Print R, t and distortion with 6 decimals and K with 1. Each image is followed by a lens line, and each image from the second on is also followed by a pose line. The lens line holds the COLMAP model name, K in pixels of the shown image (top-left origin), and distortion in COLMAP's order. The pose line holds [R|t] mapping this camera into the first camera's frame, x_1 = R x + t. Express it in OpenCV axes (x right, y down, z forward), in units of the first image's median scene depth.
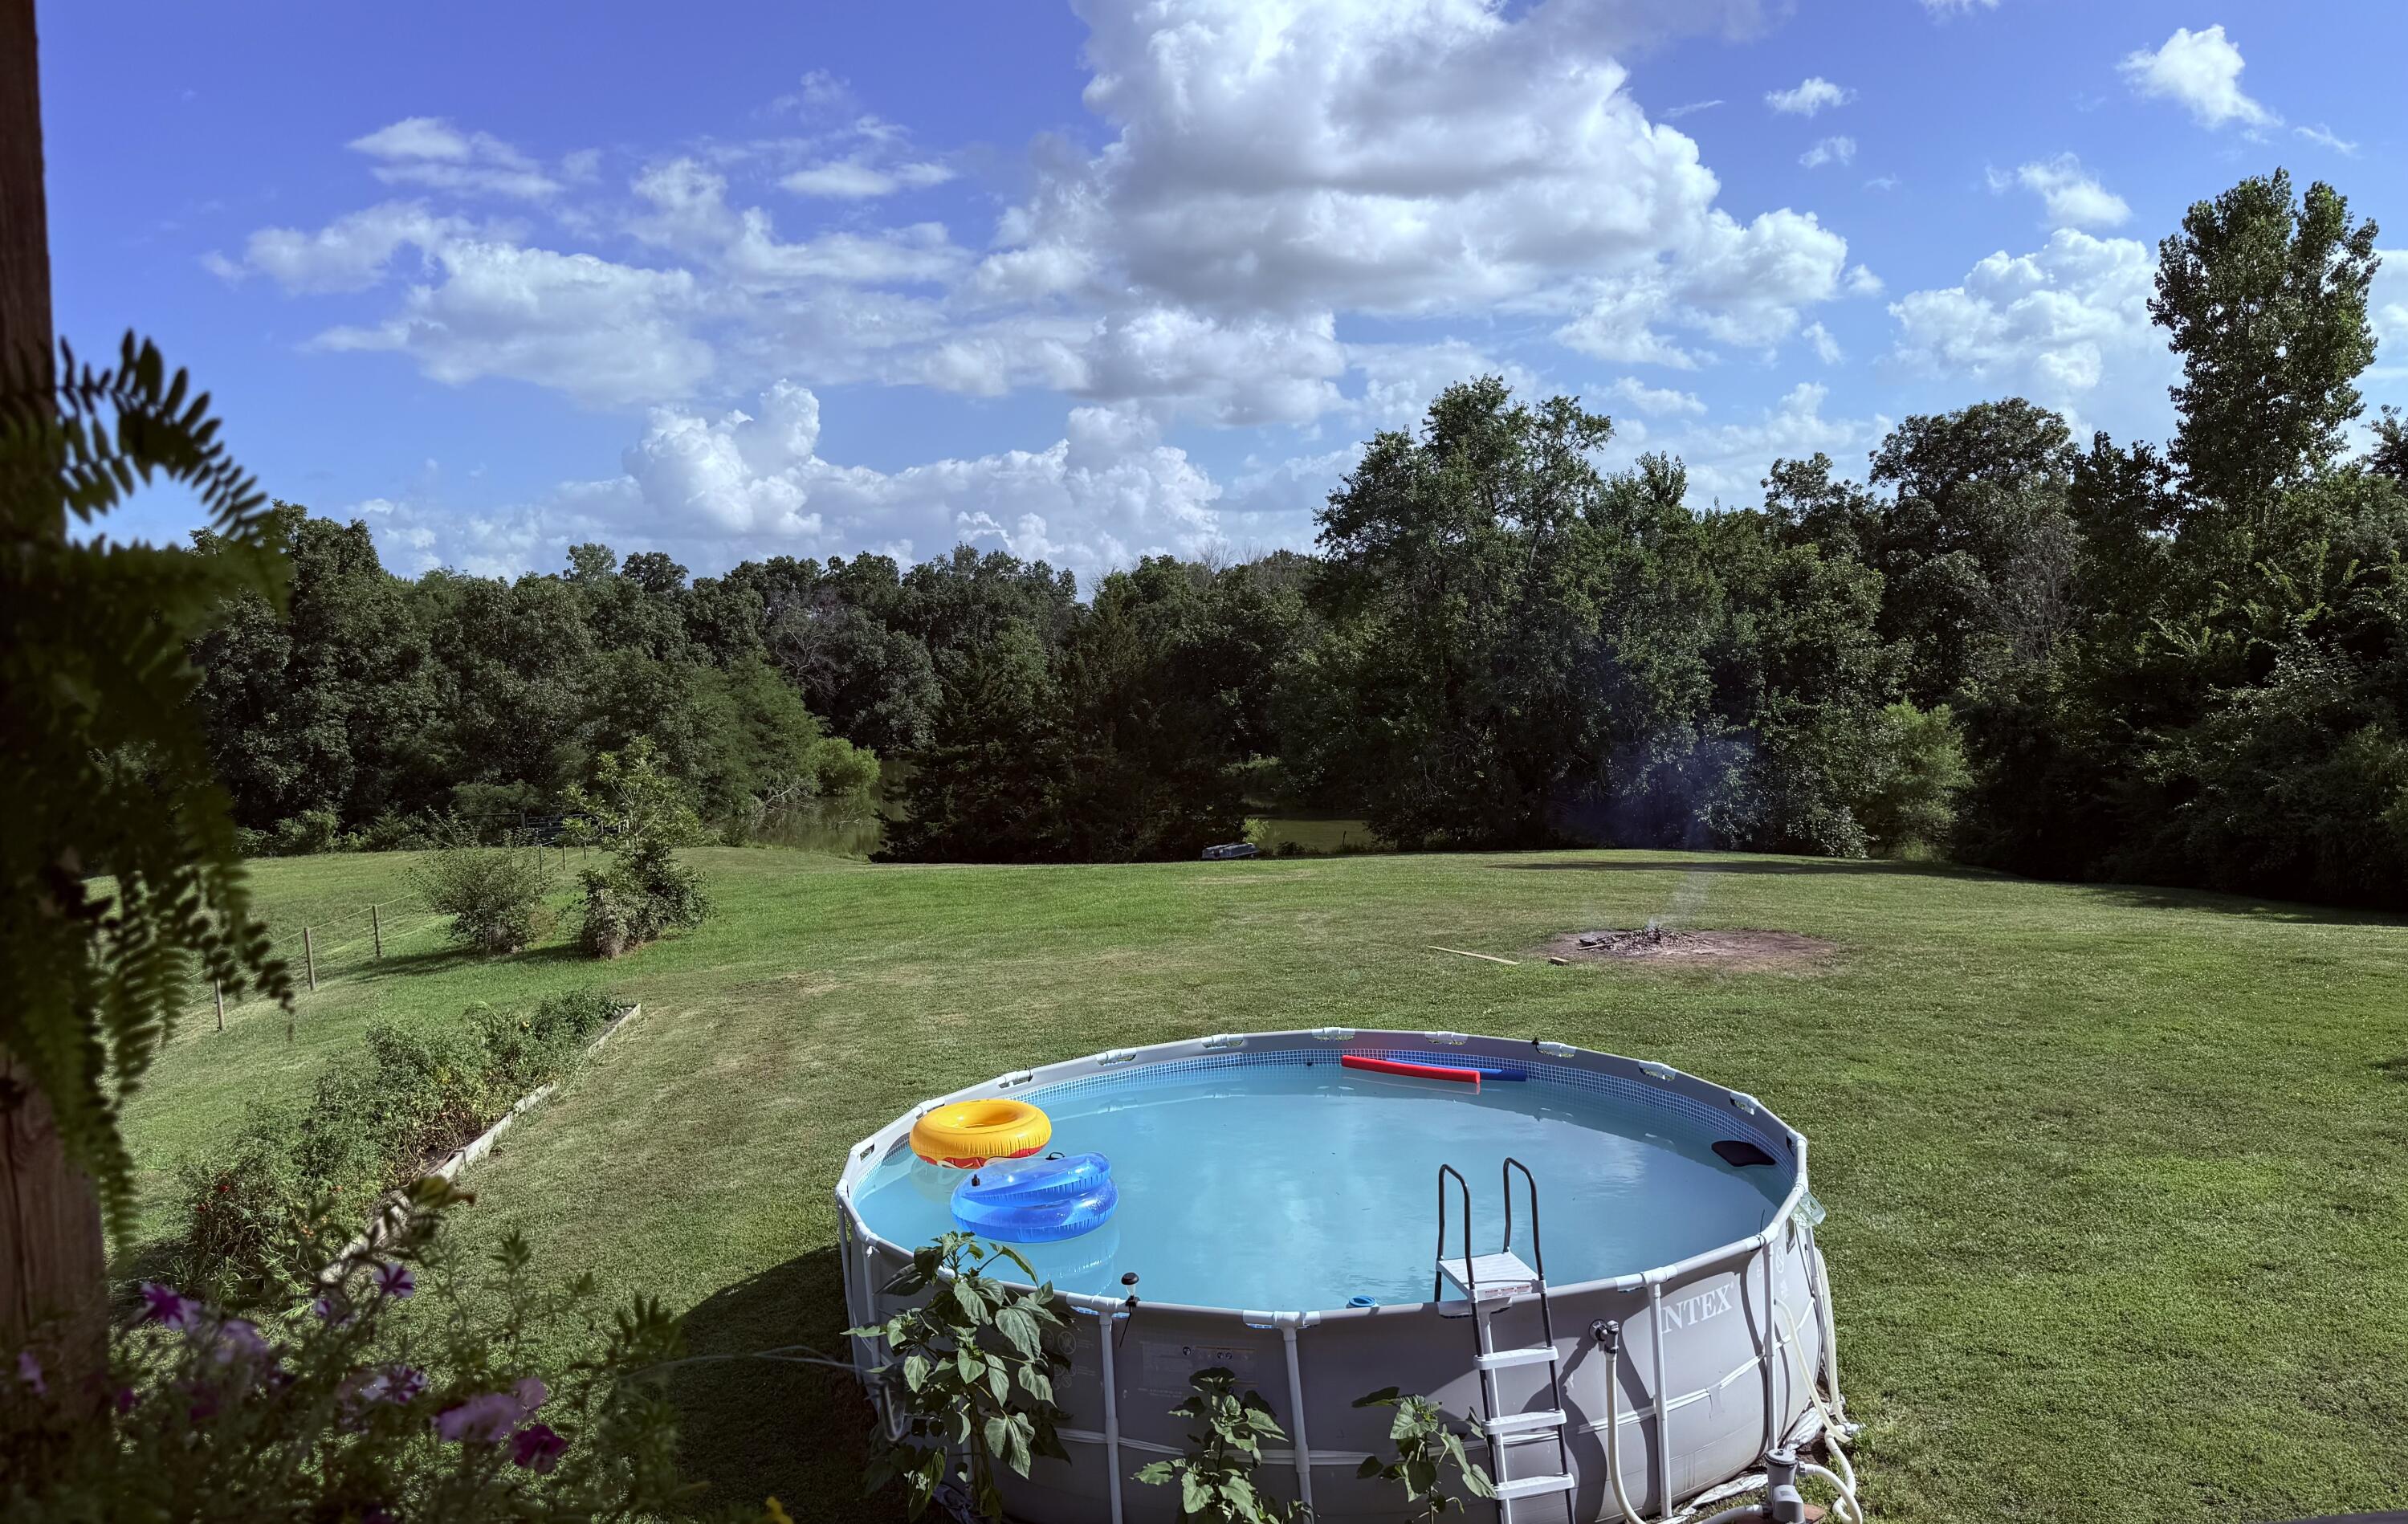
lens RADIAL K [[1727.2, 0, 1182.8], [0, 1727.2, 725.3], [0, 0, 1]] dist [0.004969, -0.004567]
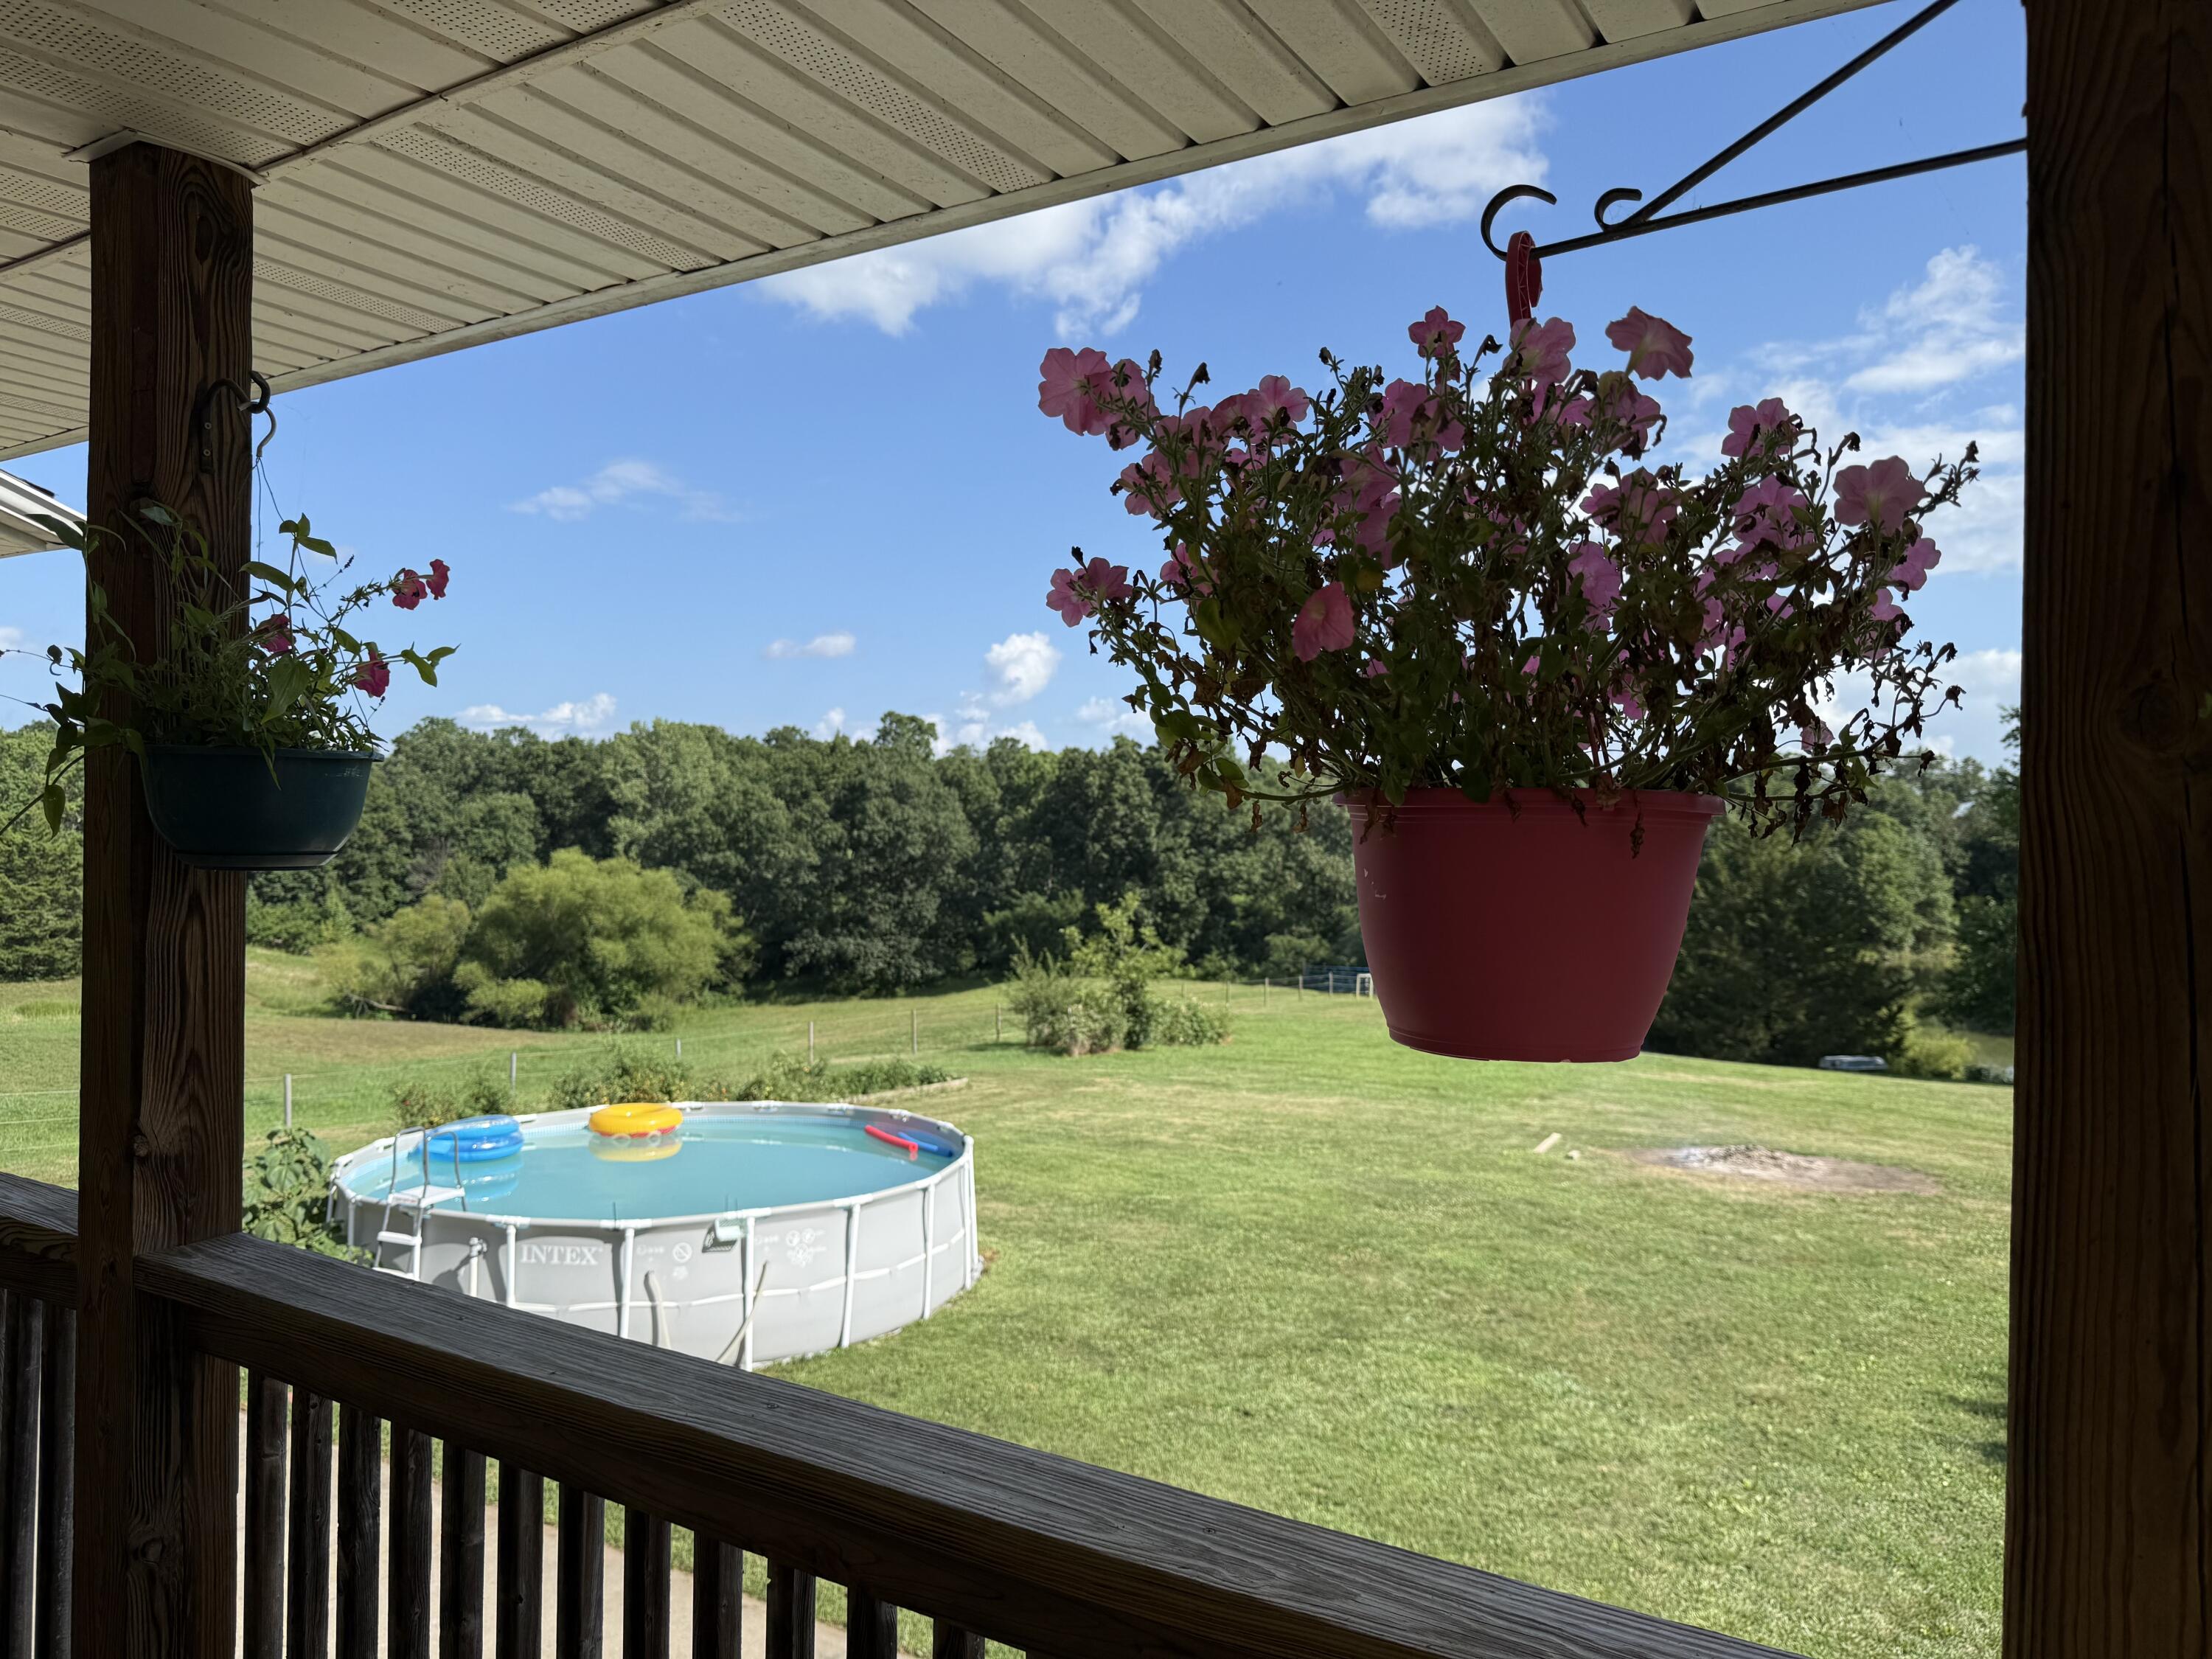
lens RADIAL K [[1580.0, 0, 1061.9], [0, 1580.0, 840.9], [0, 0, 1]] dist [0.029927, -0.039306]
pose [[0.763738, 0.039496, -0.644317, 0.260431], [-0.064961, 0.997762, -0.015840, -0.007913], [0.642249, 0.053953, 0.764595, 0.027098]]
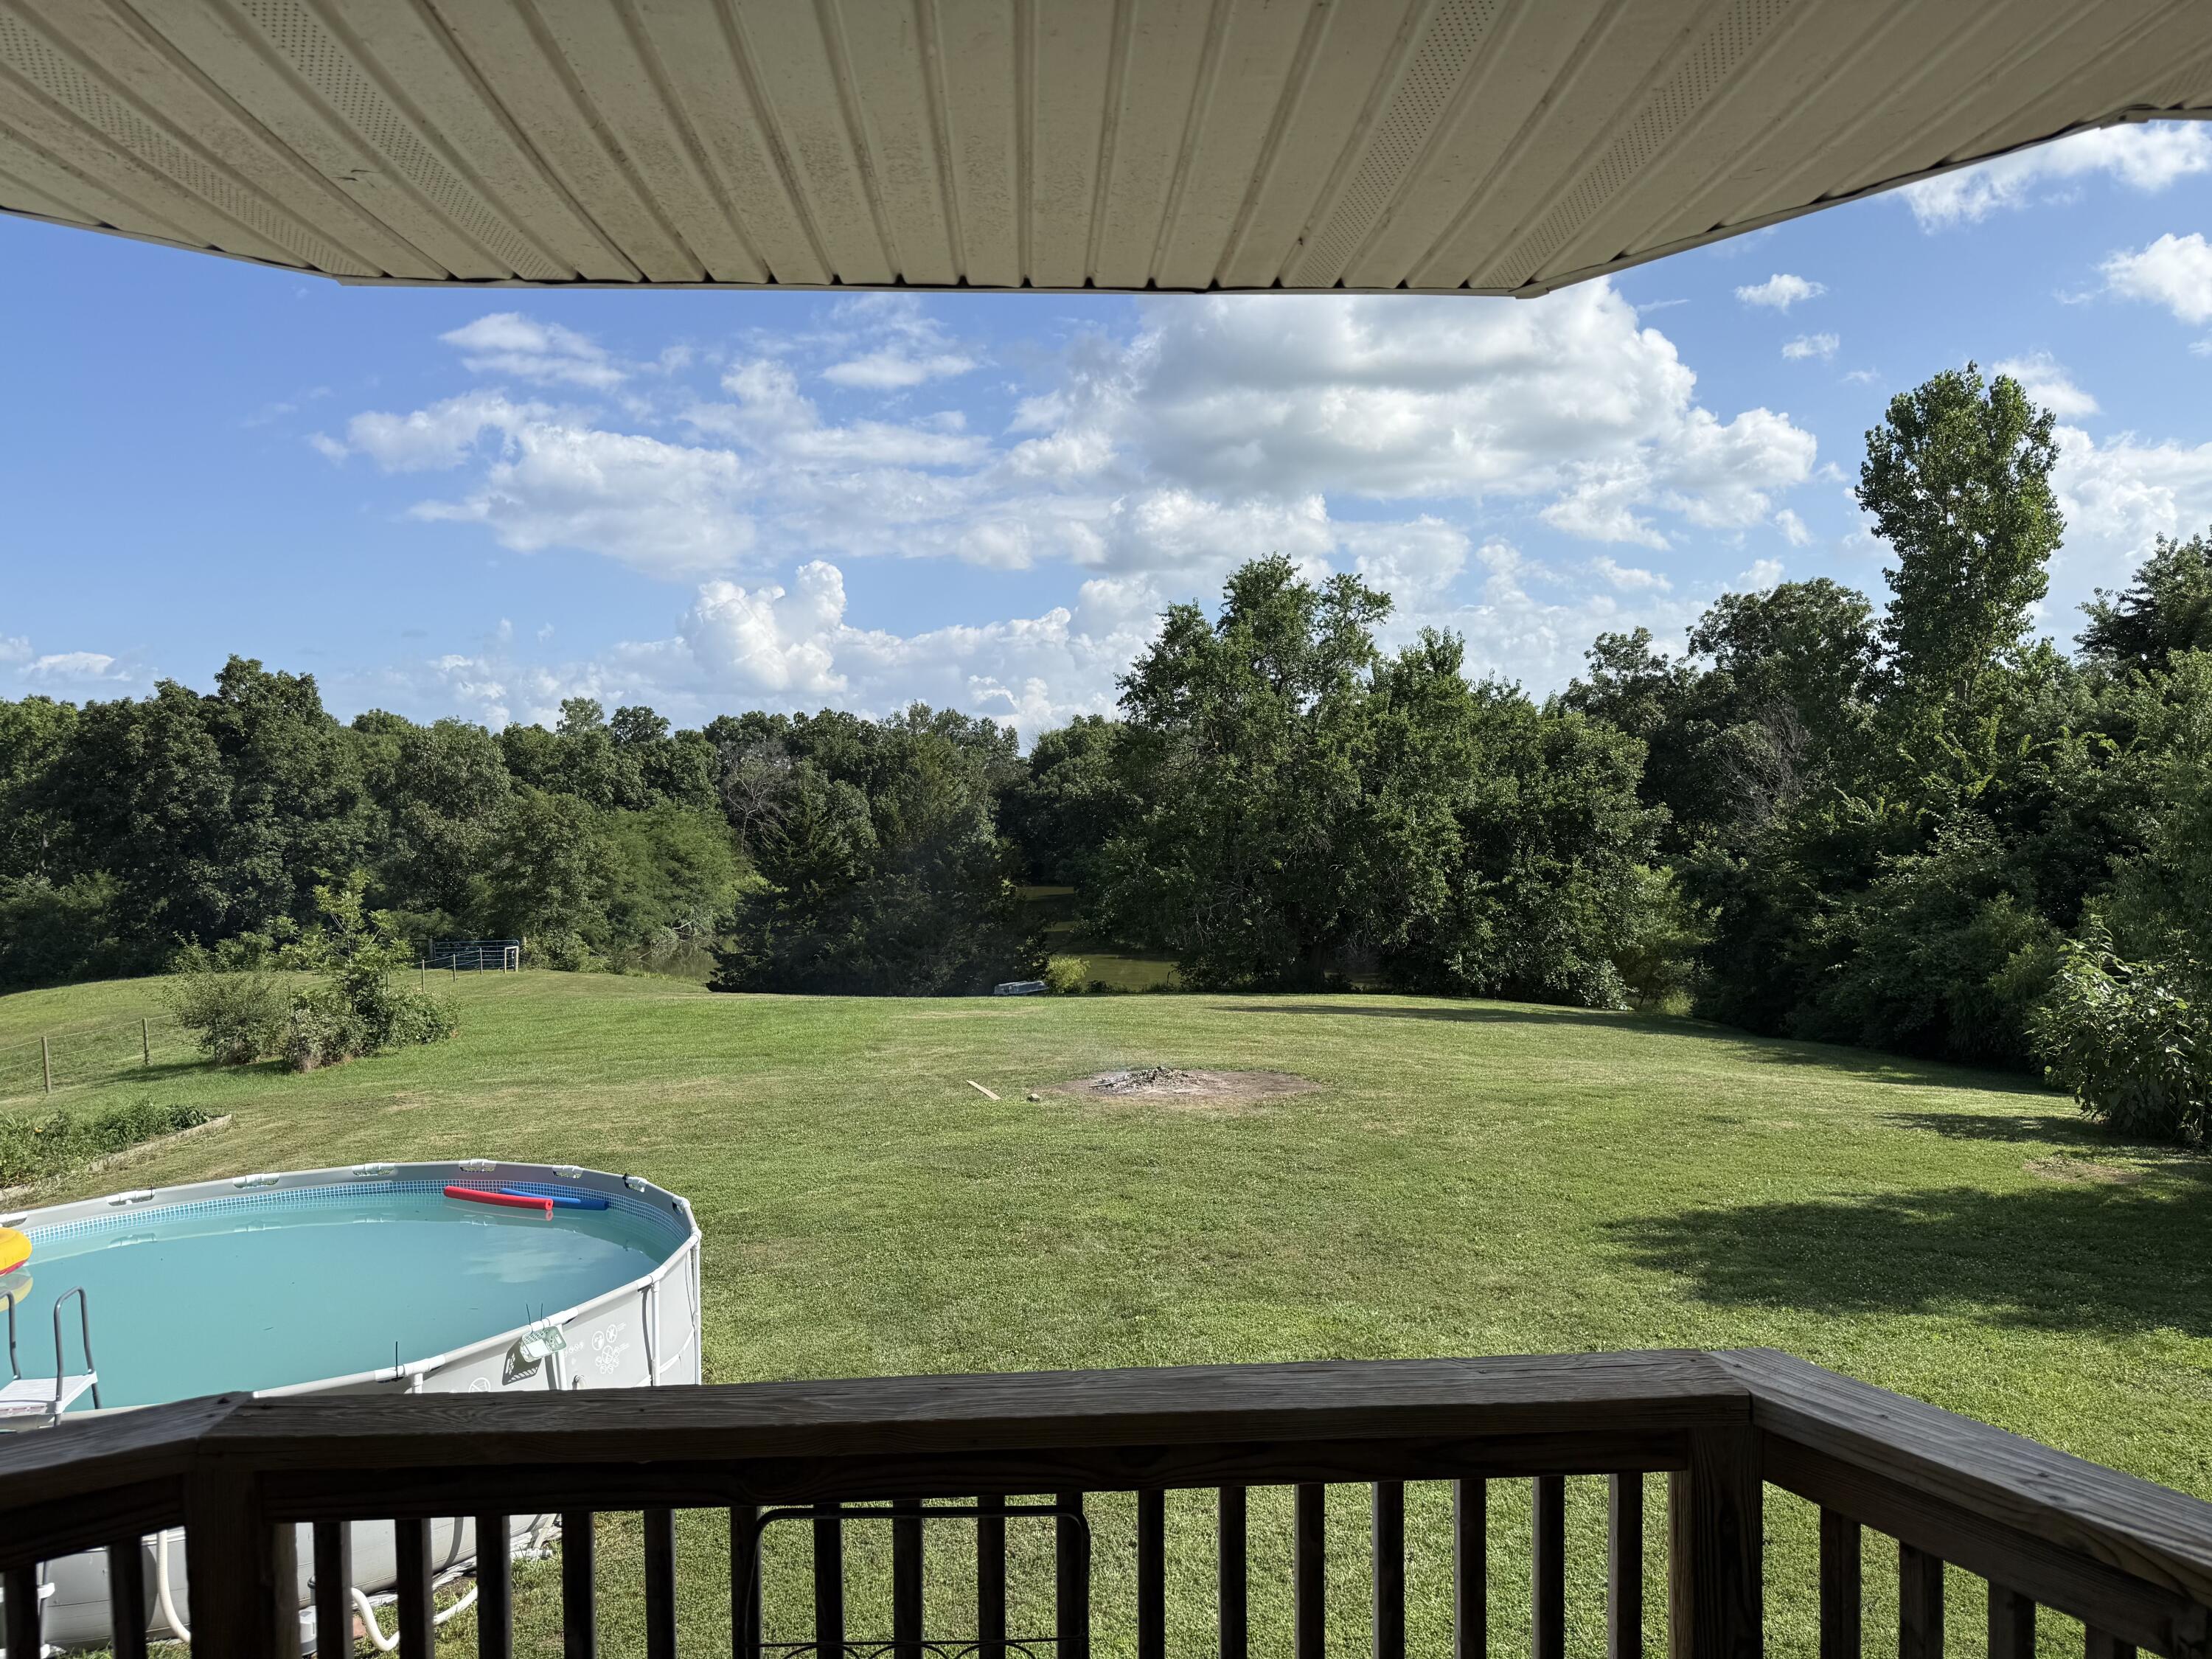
lens RADIAL K [[1580.0, 0, 1061.9], [0, 1580.0, 840.9], [0, 0, 1]] dist [0.029927, -0.039306]
pose [[0.998017, 0.018433, -0.060189, 0.102665], [-0.019532, 0.999652, -0.017735, -0.002282], [0.059841, 0.018875, 0.998029, 0.005172]]
